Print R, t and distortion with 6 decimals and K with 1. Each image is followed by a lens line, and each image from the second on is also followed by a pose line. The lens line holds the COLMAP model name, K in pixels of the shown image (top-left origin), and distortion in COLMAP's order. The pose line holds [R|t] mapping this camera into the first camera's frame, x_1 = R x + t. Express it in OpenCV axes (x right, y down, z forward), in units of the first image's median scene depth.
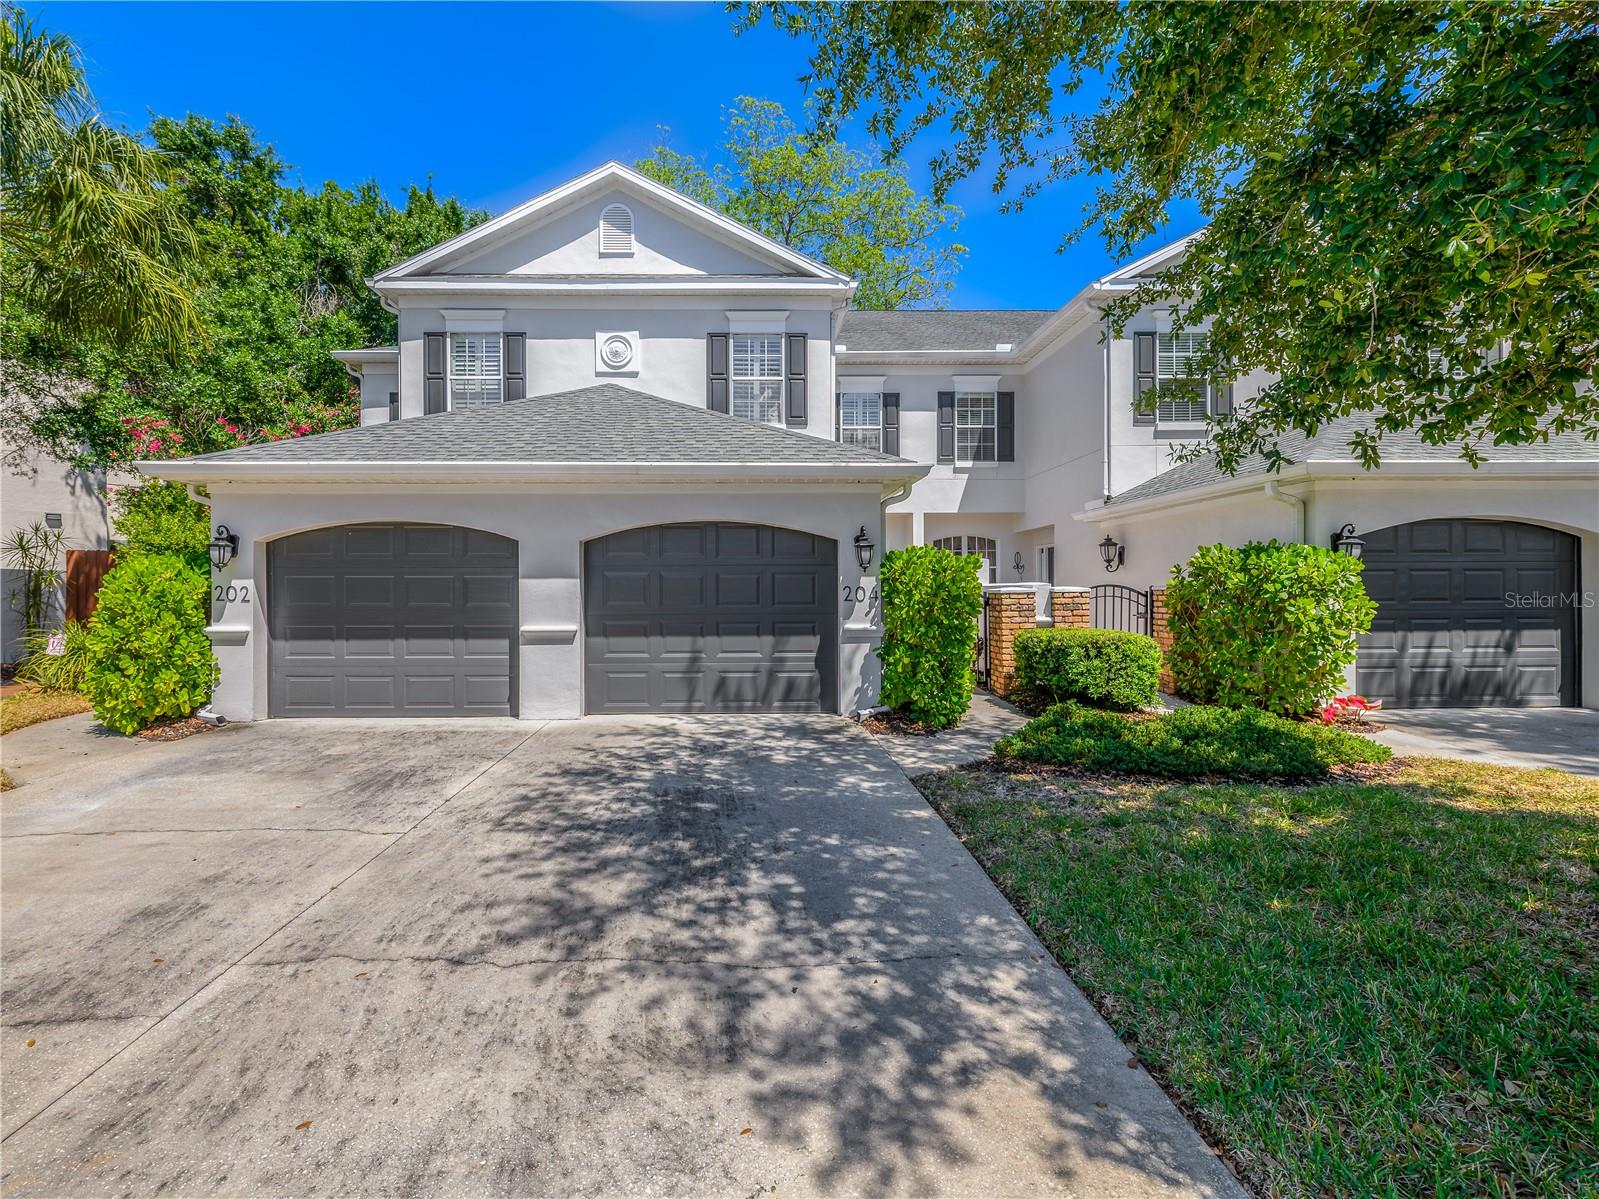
lens RADIAL K [[643.7, 0, 739.1], [0, 643.7, 589.1], [0, 0, 1]] dist [0.000764, -0.002738]
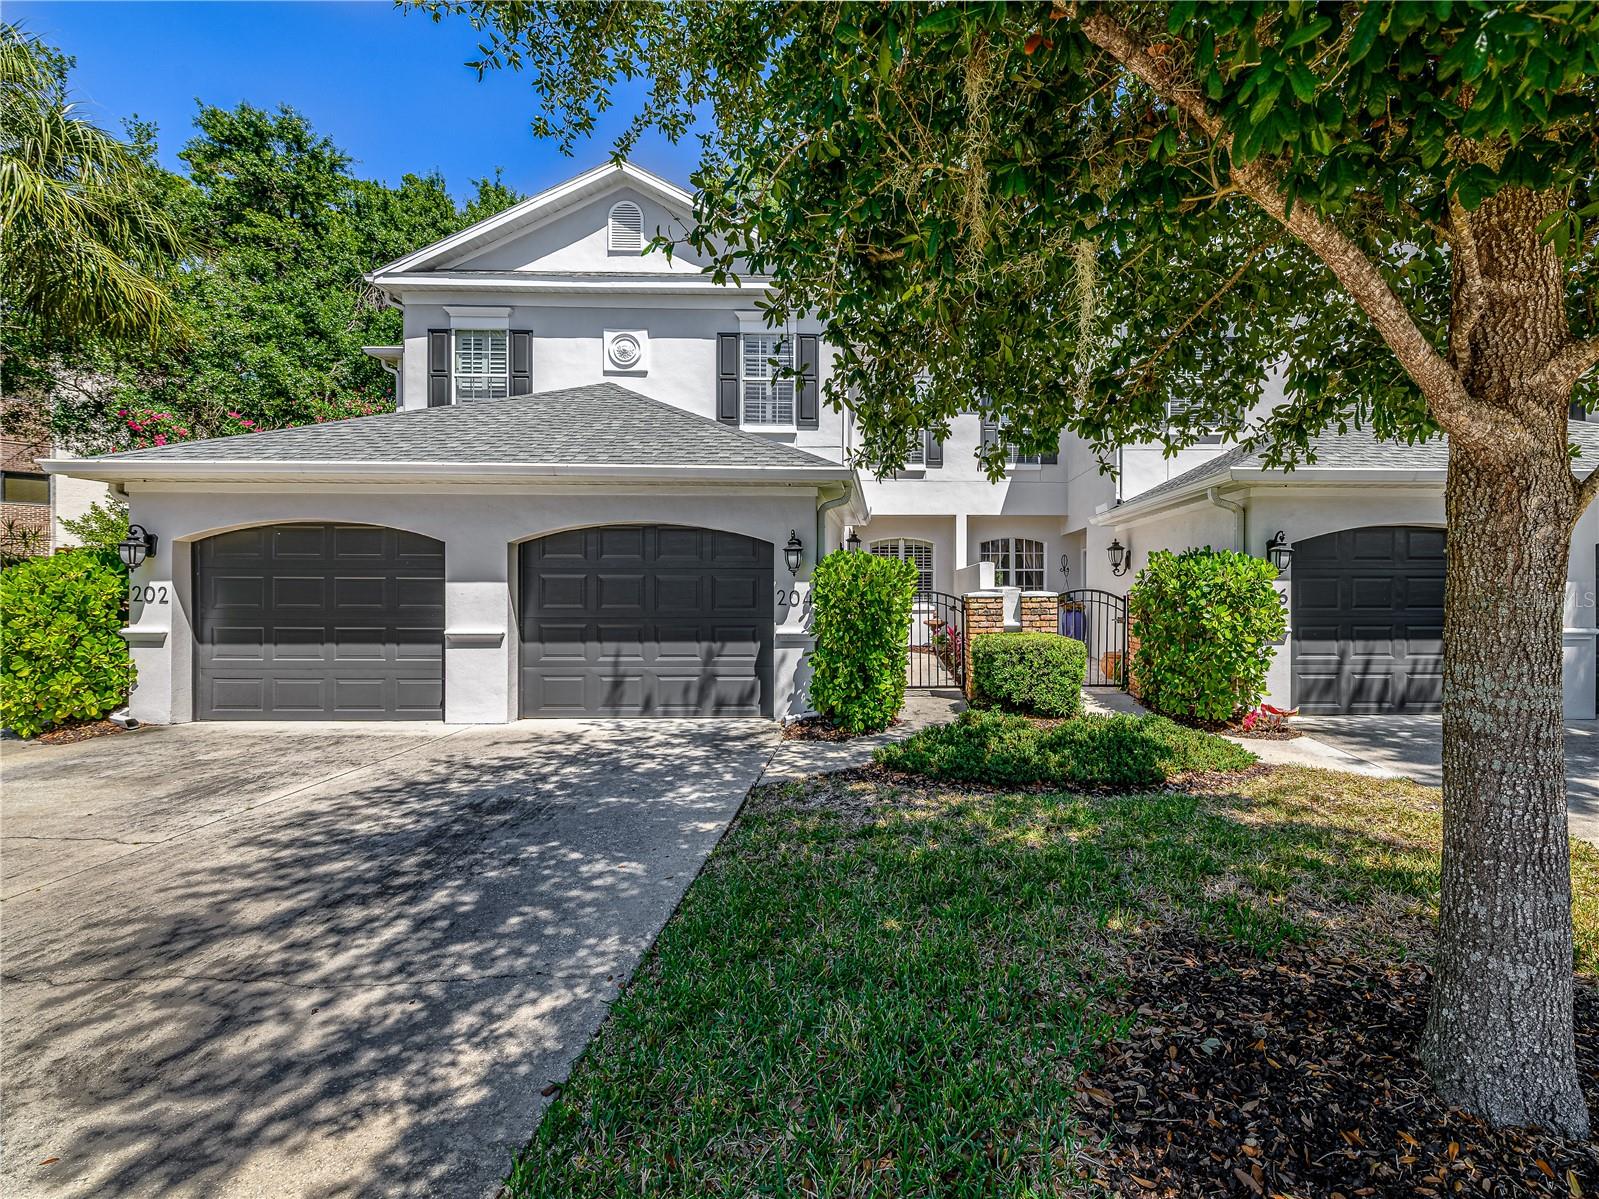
lens RADIAL K [[643.7, 0, 880.3], [0, 643.7, 585.4], [0, 0, 1]] dist [0.000764, -0.002738]
pose [[0.999893, 0.005810, 0.013434, 0.310044], [-0.005778, 0.999980, -0.002428, -0.010556], [-0.013448, 0.002350, 0.999907, 0.006511]]
